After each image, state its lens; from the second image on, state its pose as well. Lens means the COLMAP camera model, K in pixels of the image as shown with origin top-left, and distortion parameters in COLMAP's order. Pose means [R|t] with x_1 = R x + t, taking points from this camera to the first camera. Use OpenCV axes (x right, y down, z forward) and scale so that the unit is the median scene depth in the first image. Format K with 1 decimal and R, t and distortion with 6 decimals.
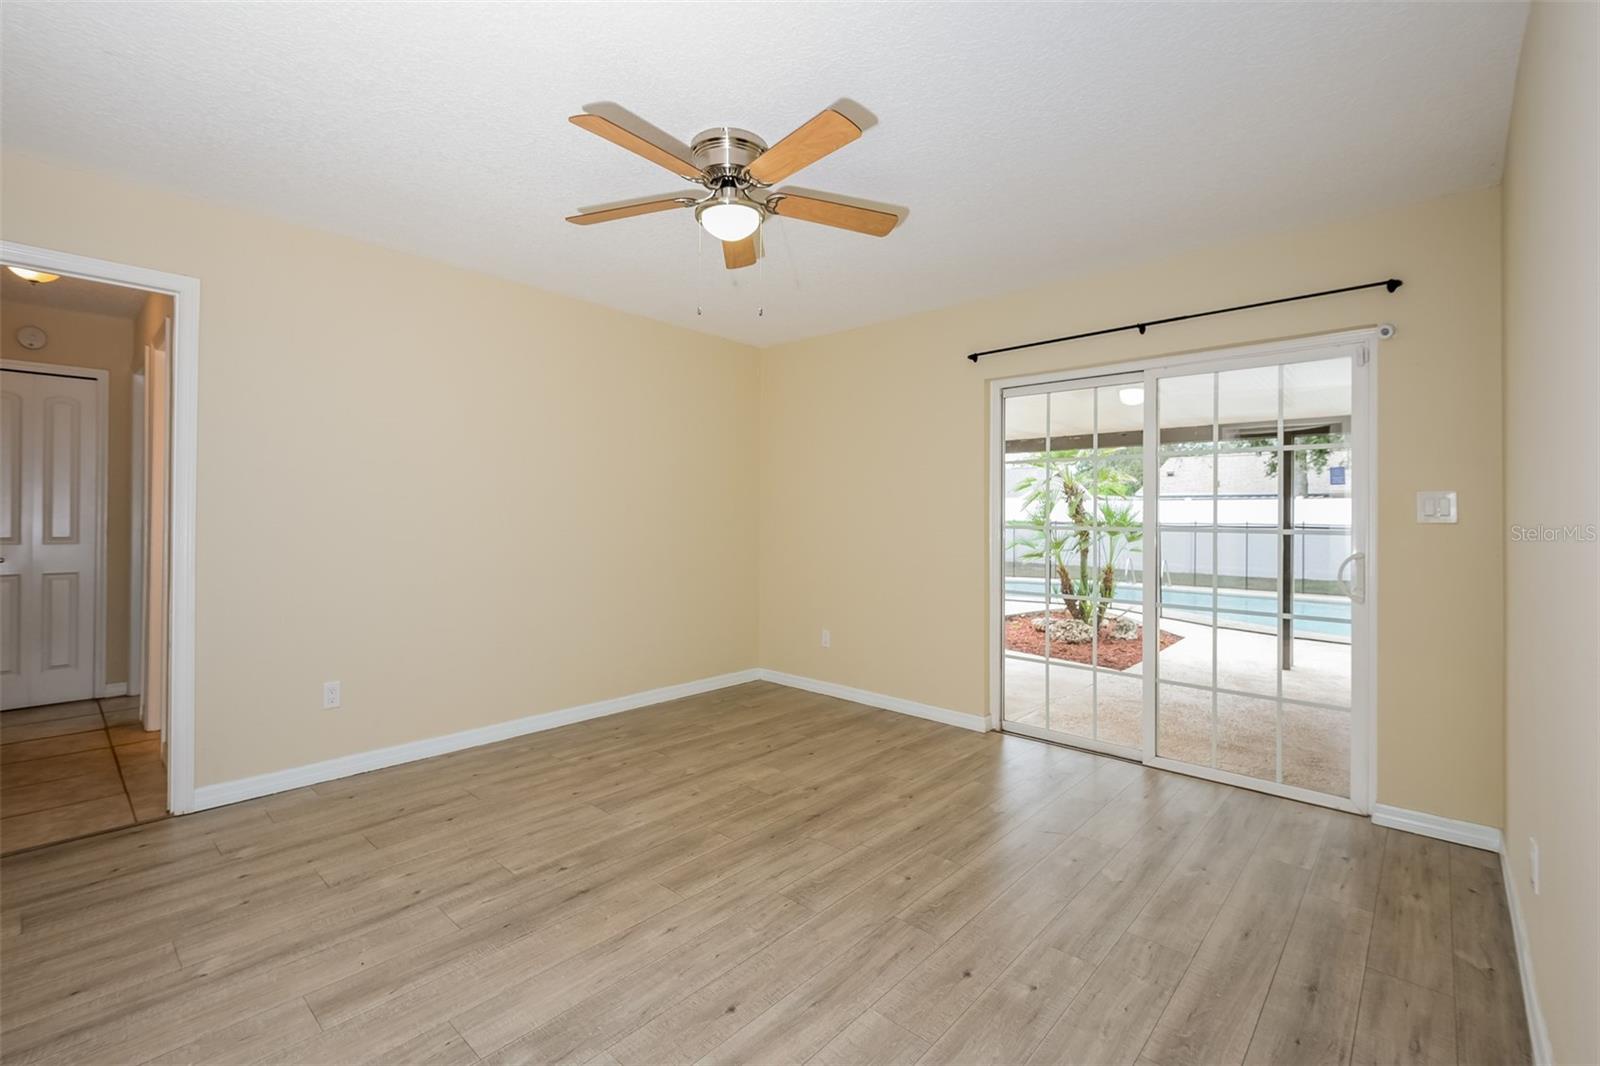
lens RADIAL K [[702.9, 0, 807.0], [0, 702.9, 518.1], [0, 0, 1]] dist [0.029410, -0.017773]
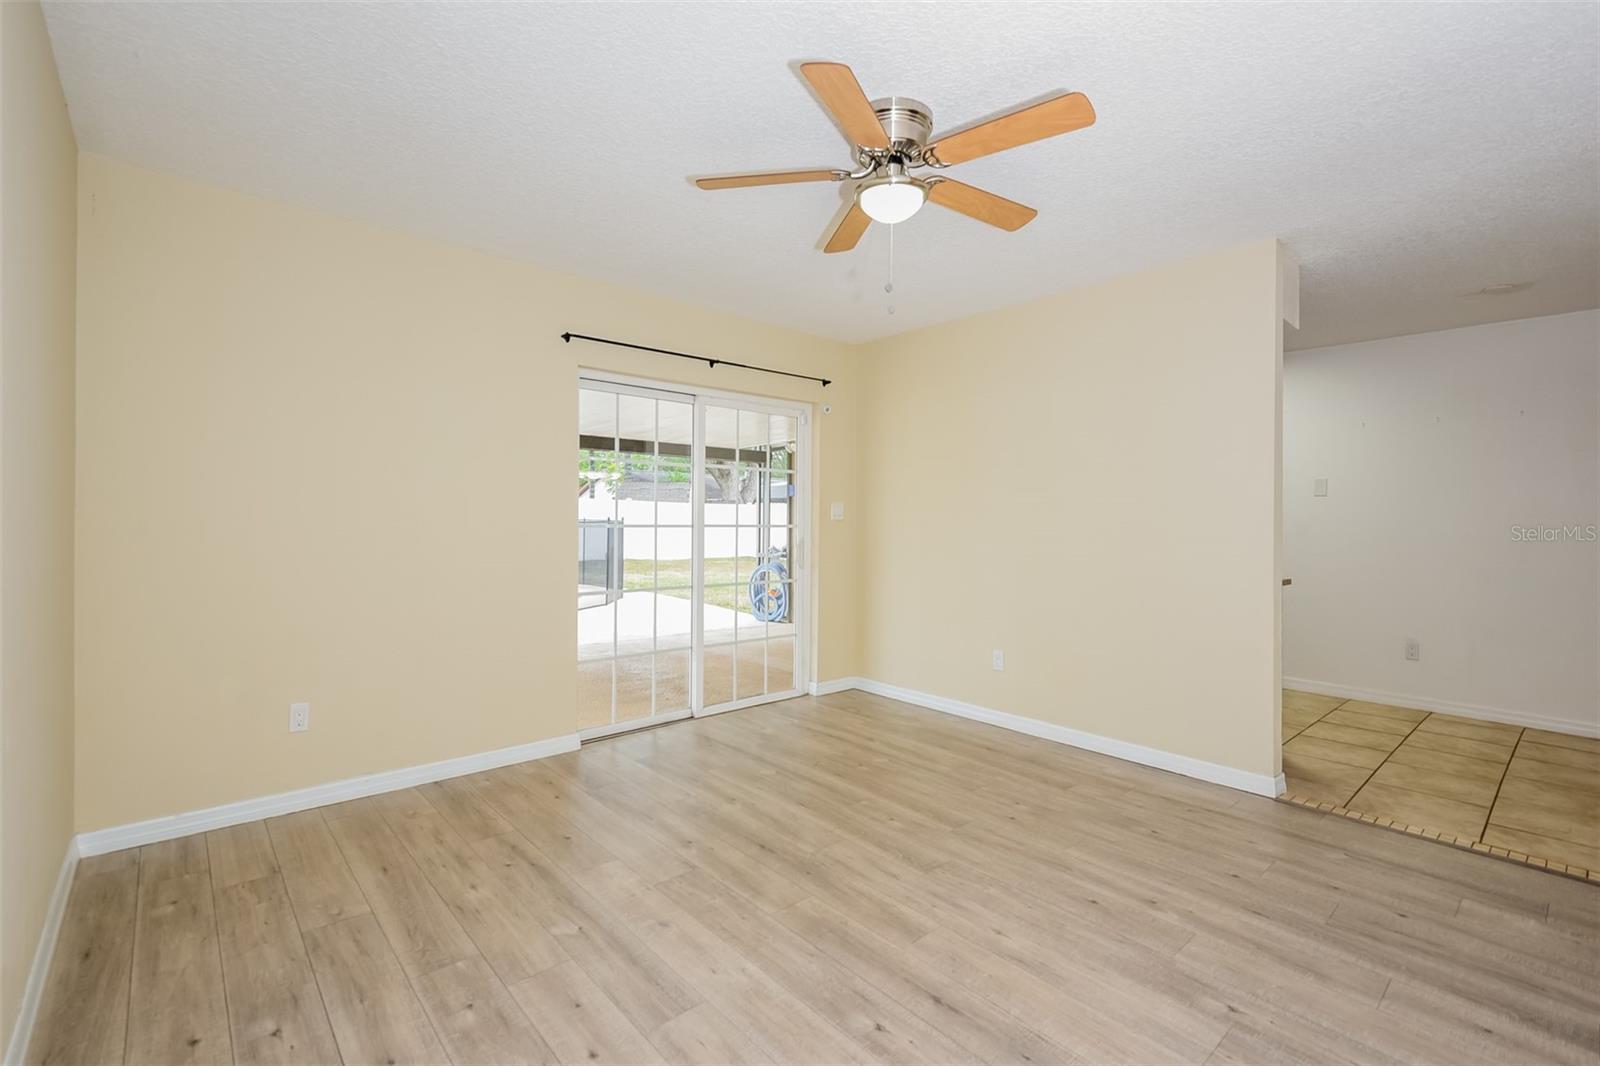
lens RADIAL K [[702.9, 0, 807.0], [0, 702.9, 518.1], [0, 0, 1]] dist [0.029410, -0.017773]
pose [[0.108236, -0.008739, 0.994087, -0.828916], [-0.005389, 0.999942, 0.009377, -0.011305], [-0.994111, -0.006372, 0.108182, 0.792579]]
